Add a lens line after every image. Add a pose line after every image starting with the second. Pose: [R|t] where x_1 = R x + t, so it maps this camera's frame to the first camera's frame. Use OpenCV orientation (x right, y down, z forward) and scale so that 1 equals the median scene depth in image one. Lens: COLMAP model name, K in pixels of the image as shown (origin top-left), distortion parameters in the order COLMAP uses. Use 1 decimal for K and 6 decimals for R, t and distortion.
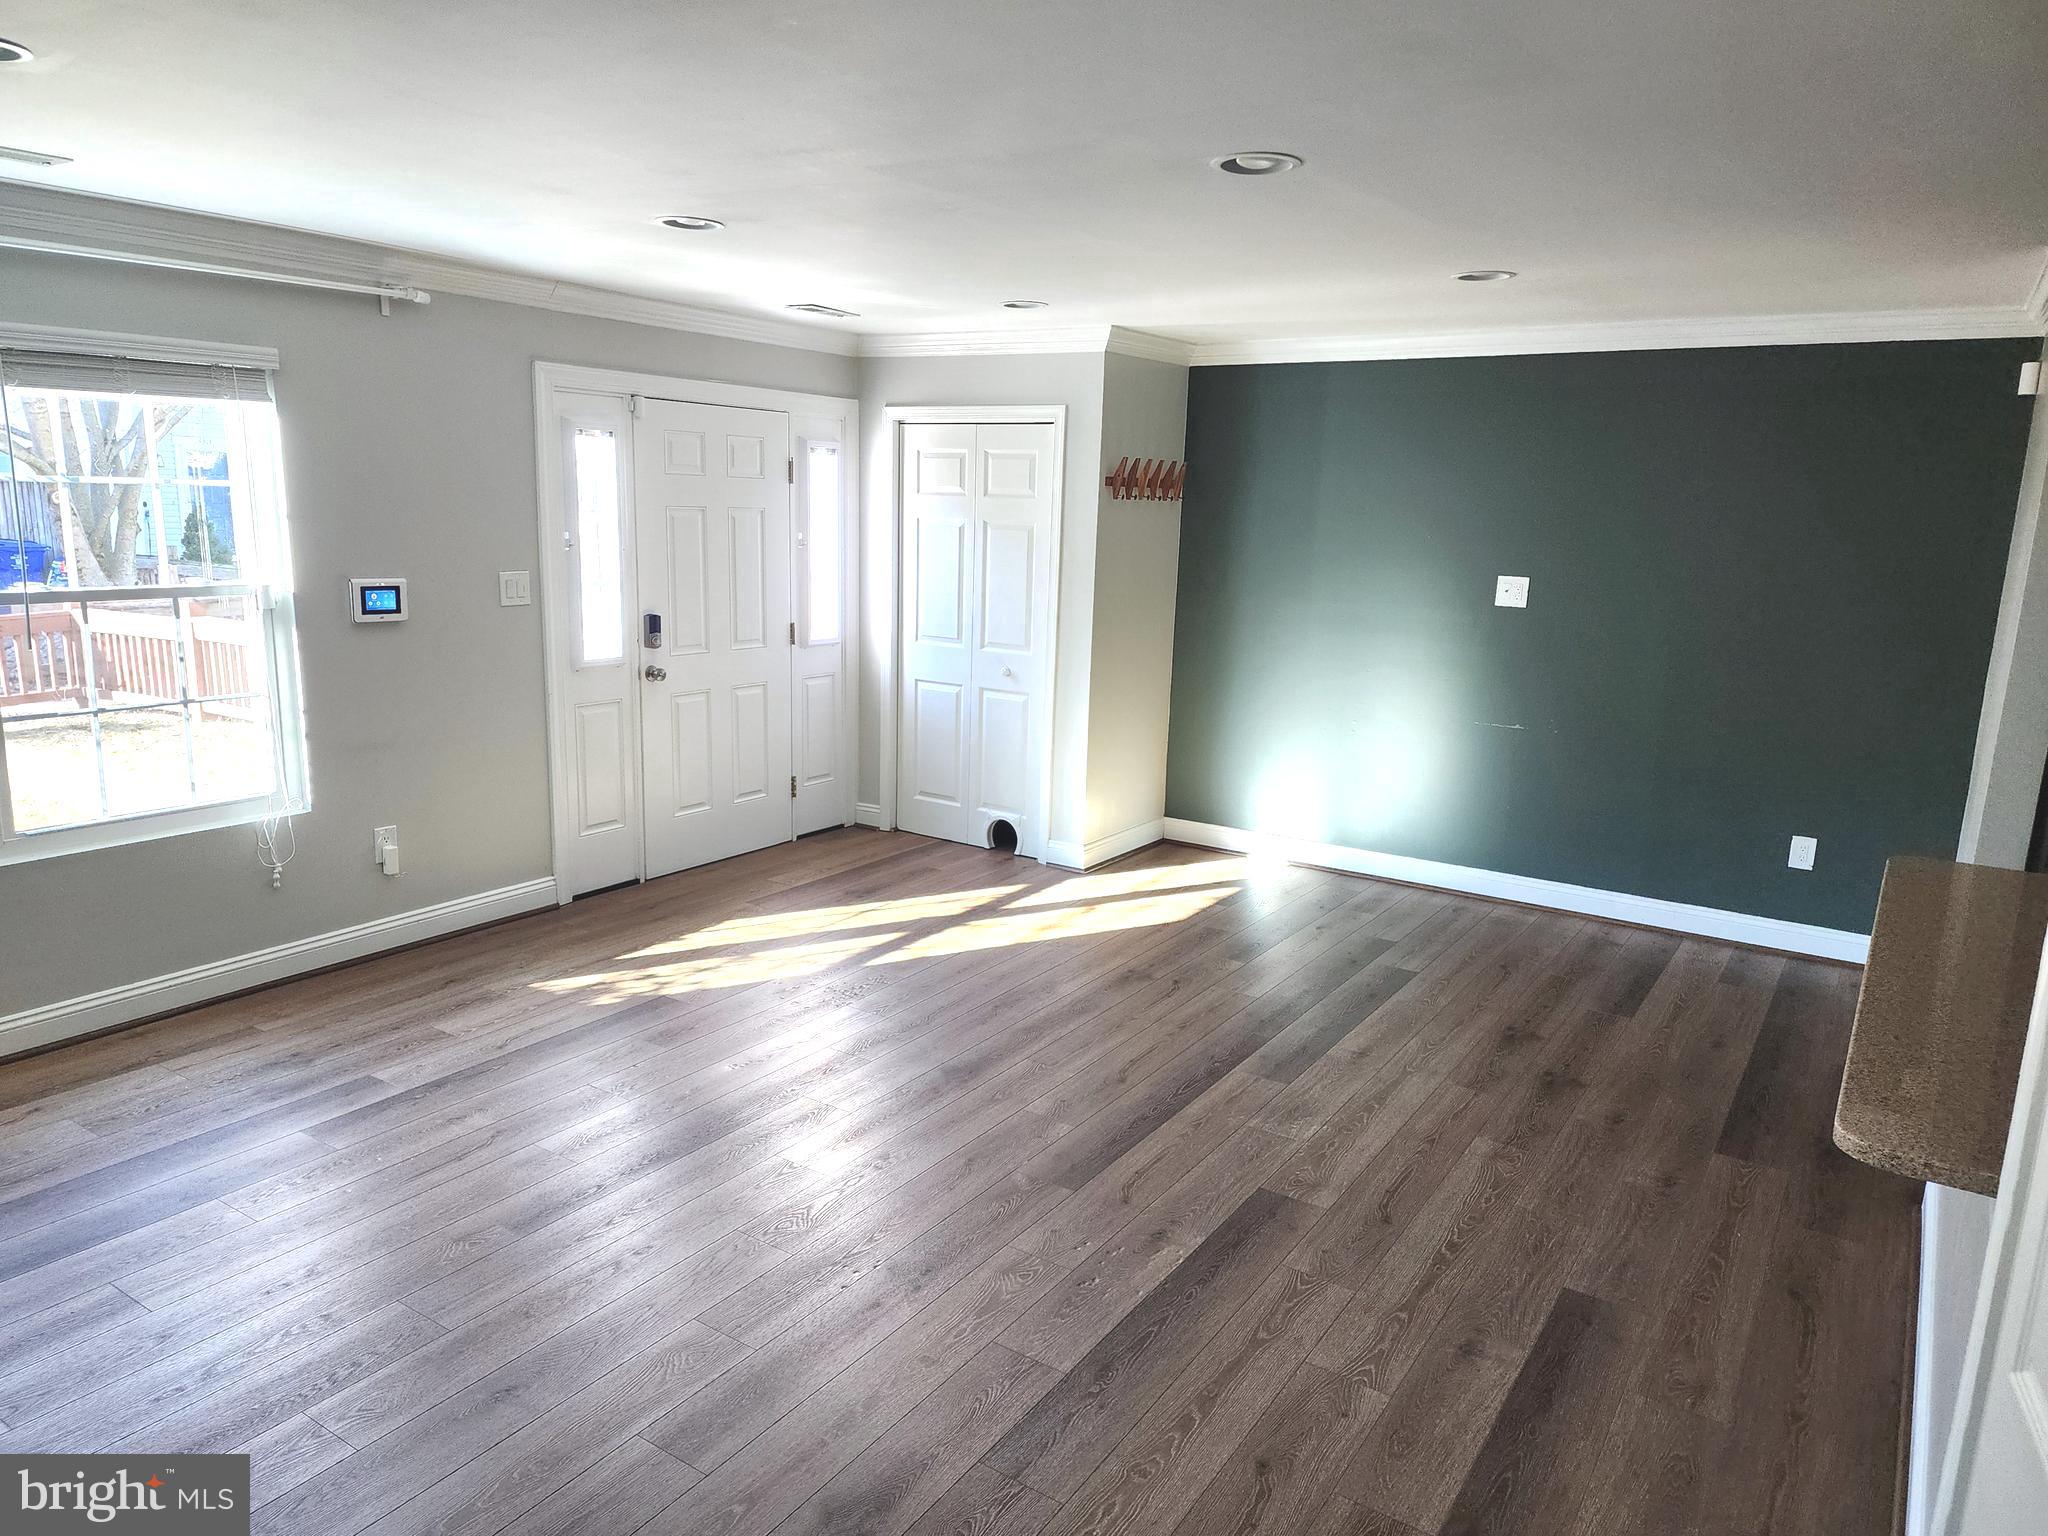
lens RADIAL K [[1370.0, 0, 1017.4], [0, 1370.0, 779.3], [0, 0, 1]] dist [0.062162, -0.009930]
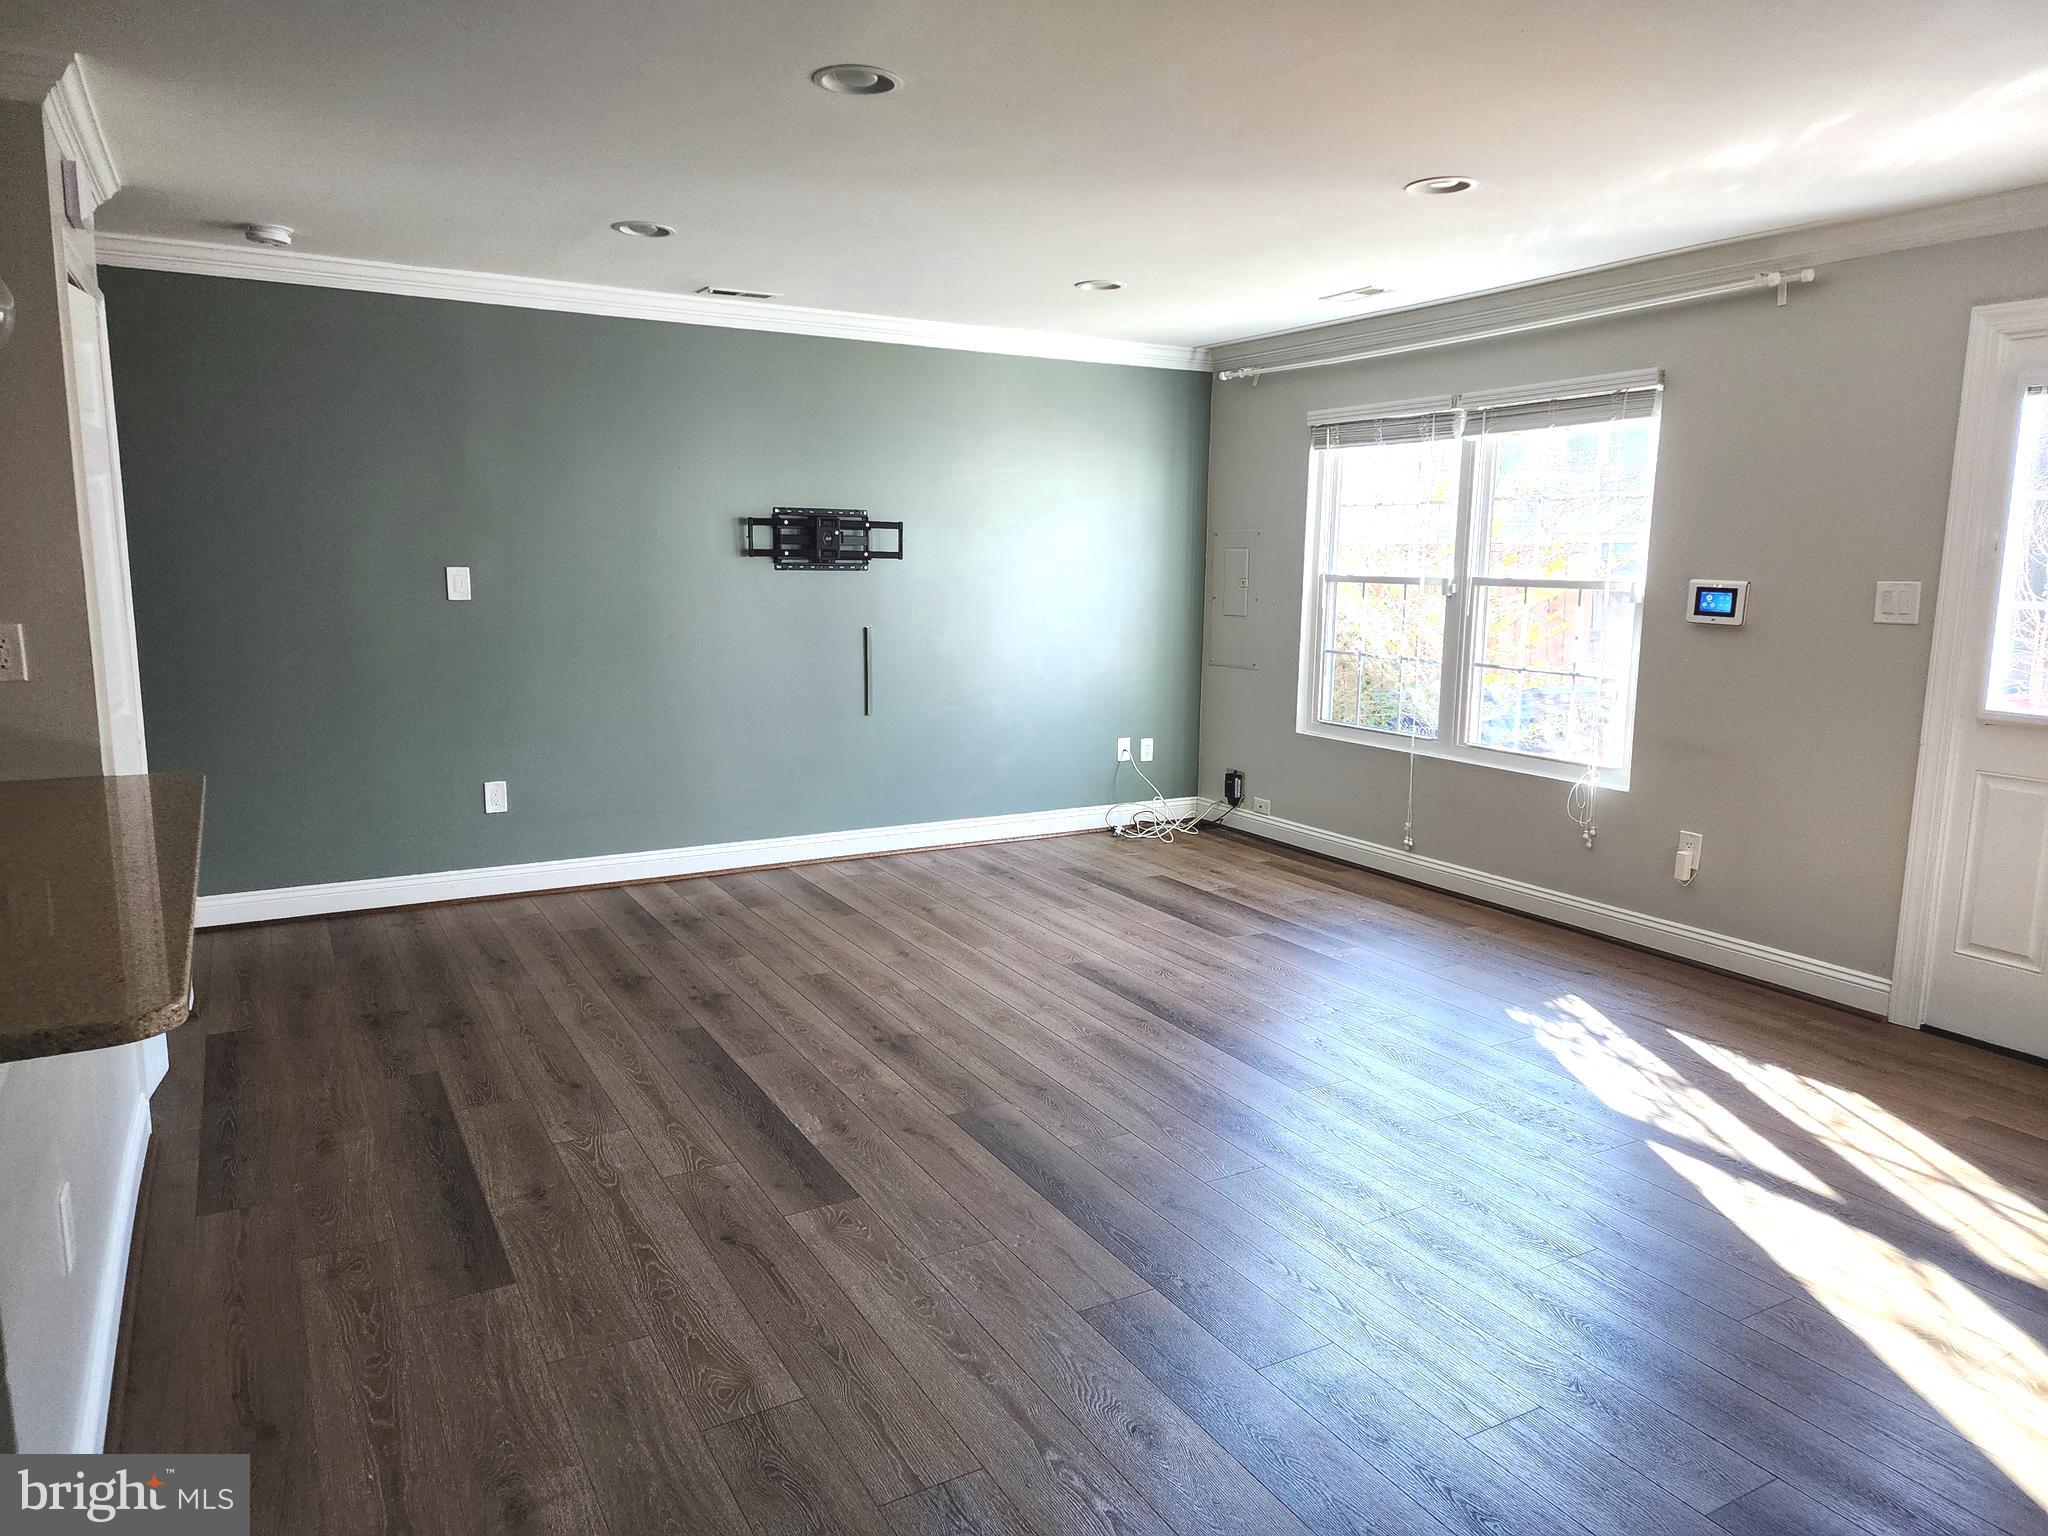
lens RADIAL K [[1370.0, 0, 1019.5], [0, 1370.0, 761.0], [0, 0, 1]] dist [0.062162, -0.009930]
pose [[-0.454411, 0.102714, -0.884851, 0.655297], [-0.206916, 0.953990, 0.217000, -0.135087], [0.866427, 0.281697, -0.412250, 1.022955]]
